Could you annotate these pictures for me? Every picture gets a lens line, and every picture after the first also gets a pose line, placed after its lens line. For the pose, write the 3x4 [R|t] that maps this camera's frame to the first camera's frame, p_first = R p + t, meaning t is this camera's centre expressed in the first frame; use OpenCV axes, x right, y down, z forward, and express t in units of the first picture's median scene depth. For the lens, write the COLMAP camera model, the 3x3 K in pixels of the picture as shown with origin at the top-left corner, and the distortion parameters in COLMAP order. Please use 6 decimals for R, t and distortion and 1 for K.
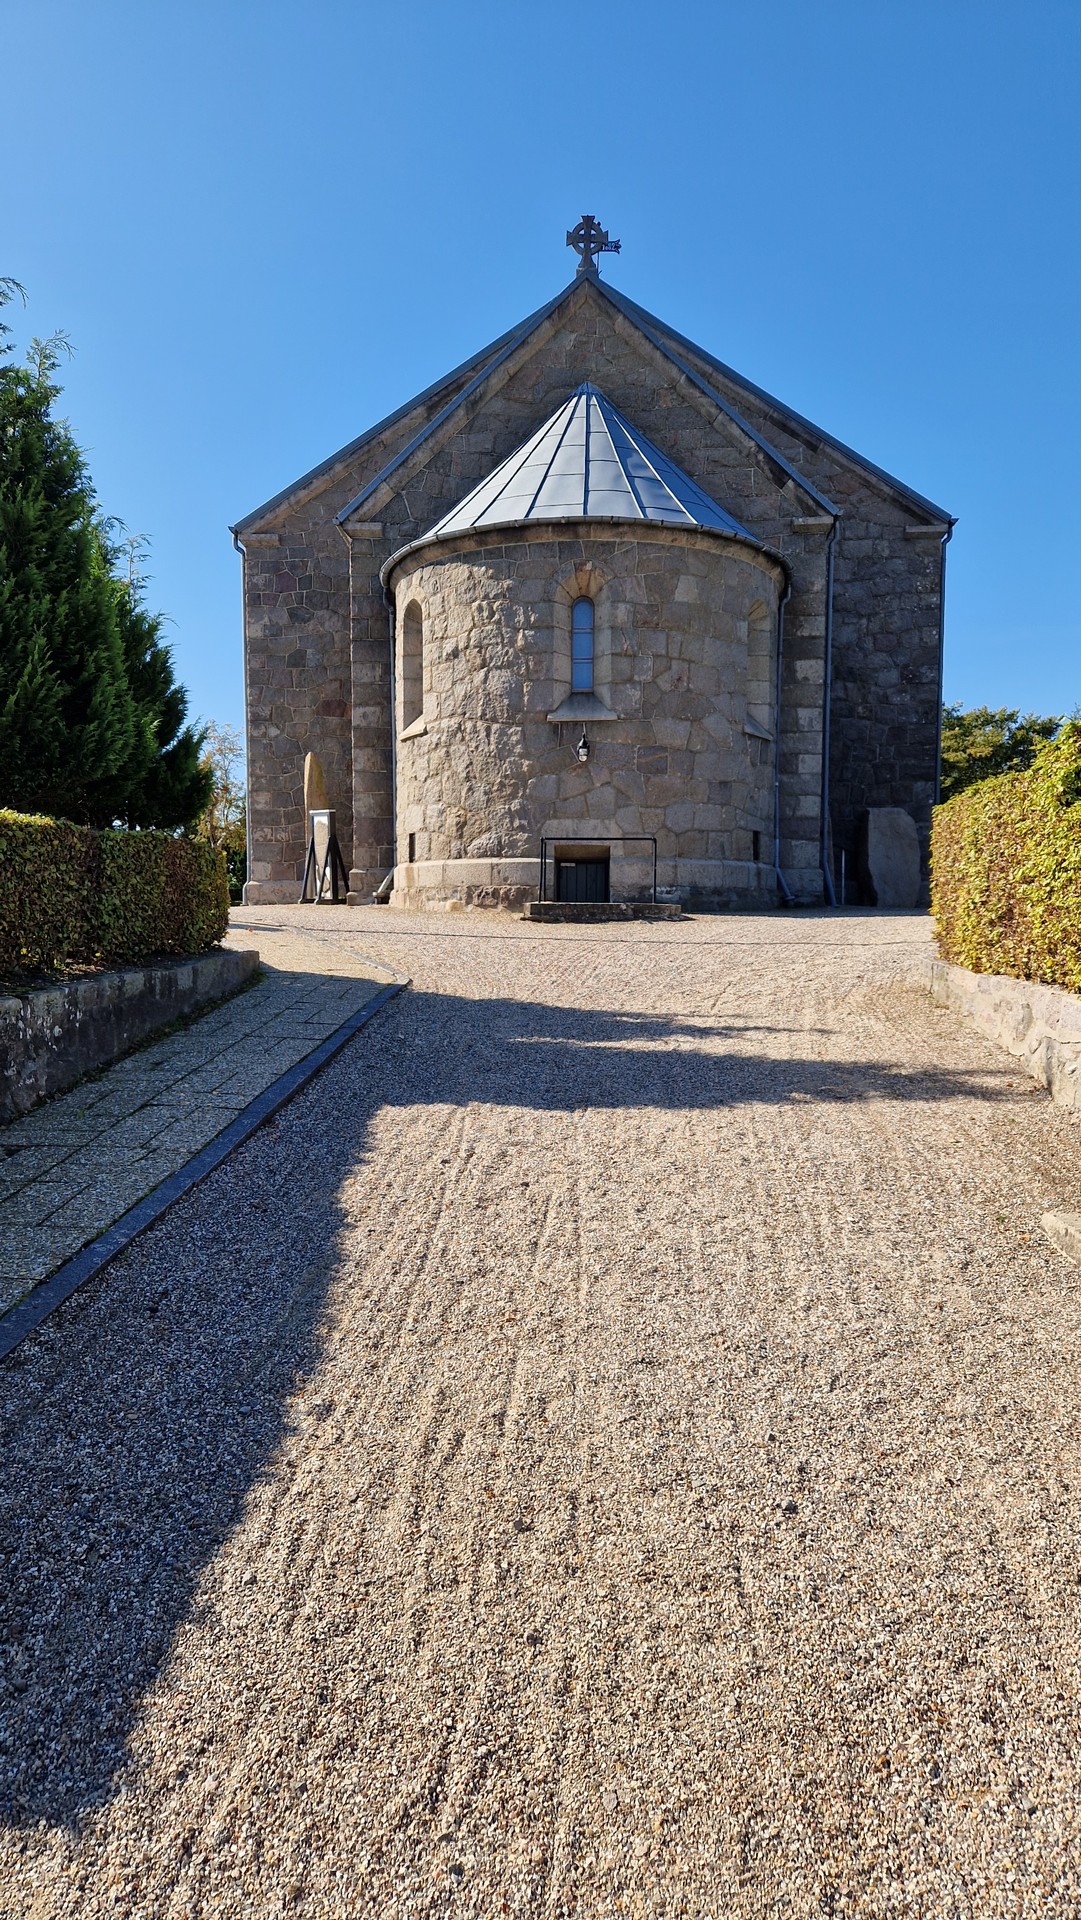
lens RADIAL K [[1341.6, 0, 539.5], [0, 1341.6, 958.7], [0, 0, 1]] dist [-0.000693, -0.000031]
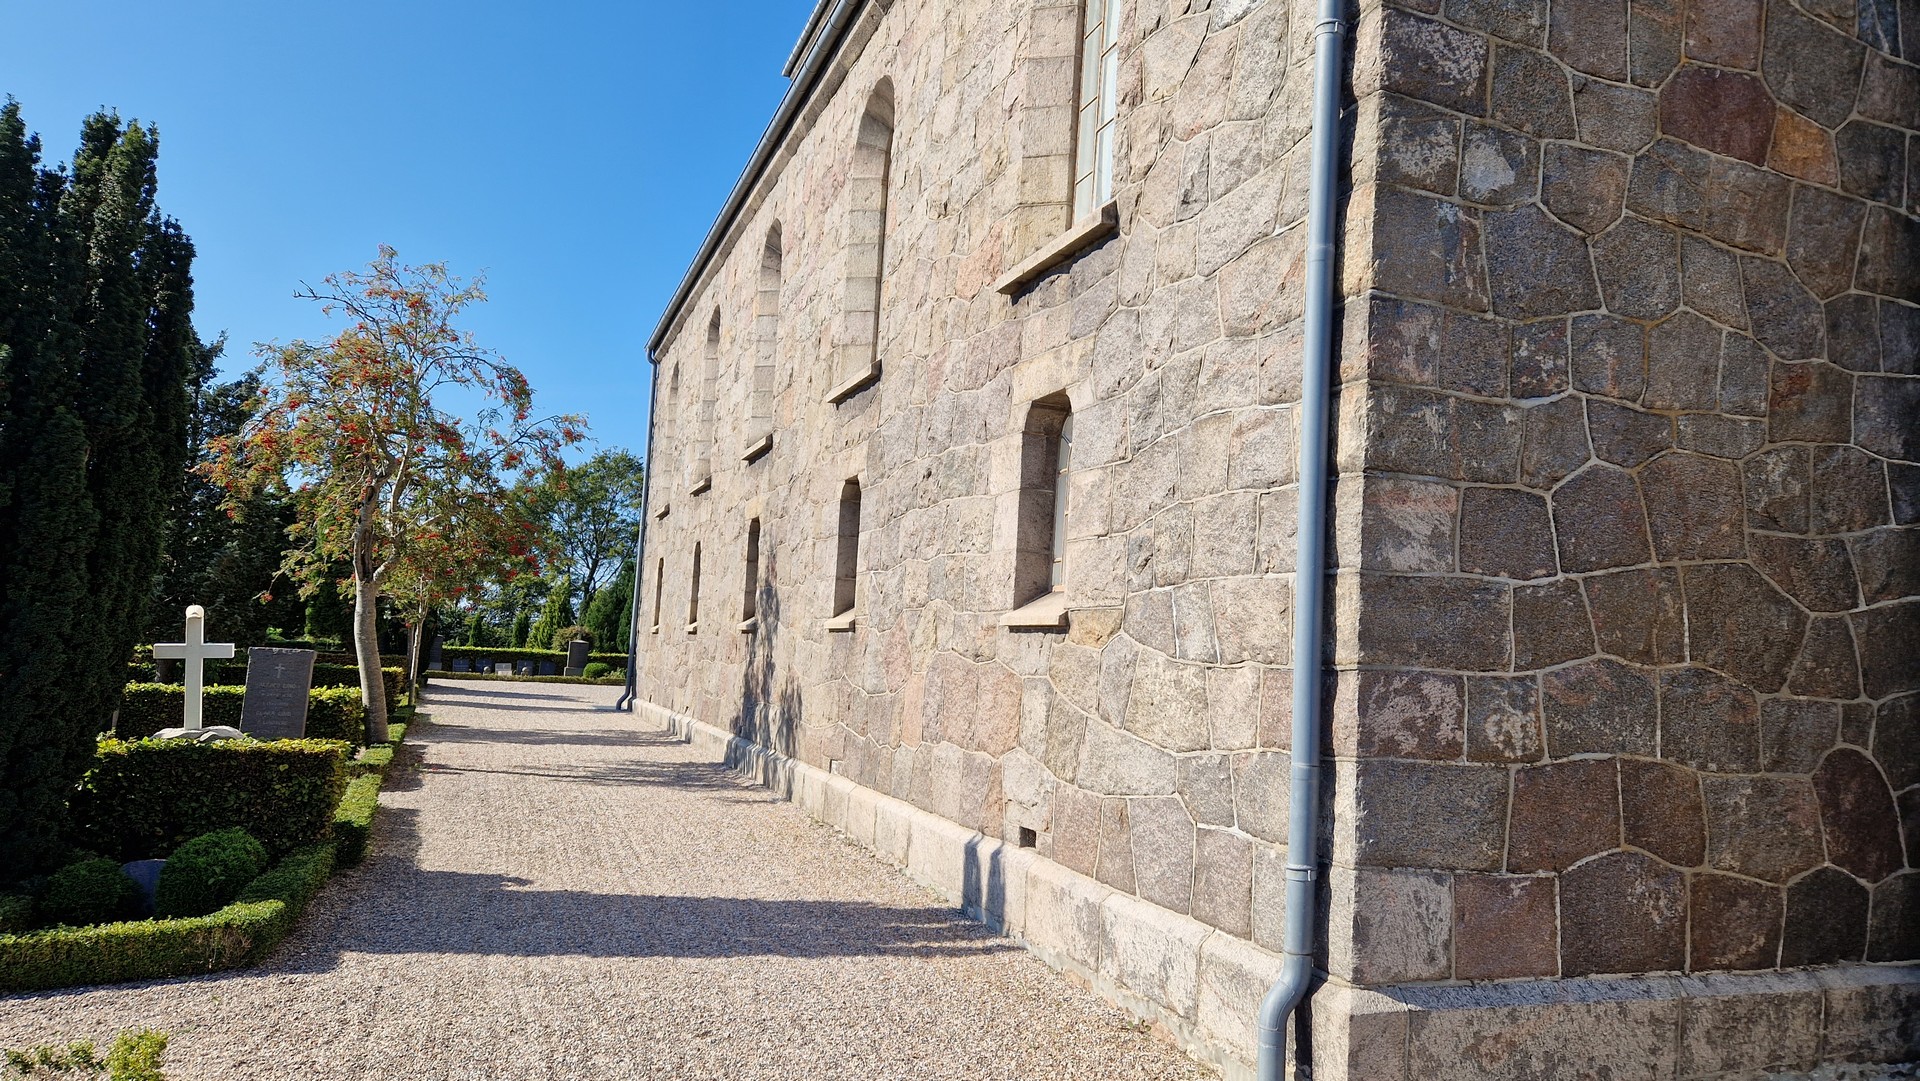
lens RADIAL K [[1341.6, 0, 960.5], [0, 1341.6, 545.7], [0, 0, 1]] dist [-0.000693, -0.000031]
pose [[0.918874, 0.082907, 0.385742, -0.333246], [-0.018225, 0.985549, -0.168408, -0.084128], [-0.394129, 0.147716, 0.907106, 0.864118]]
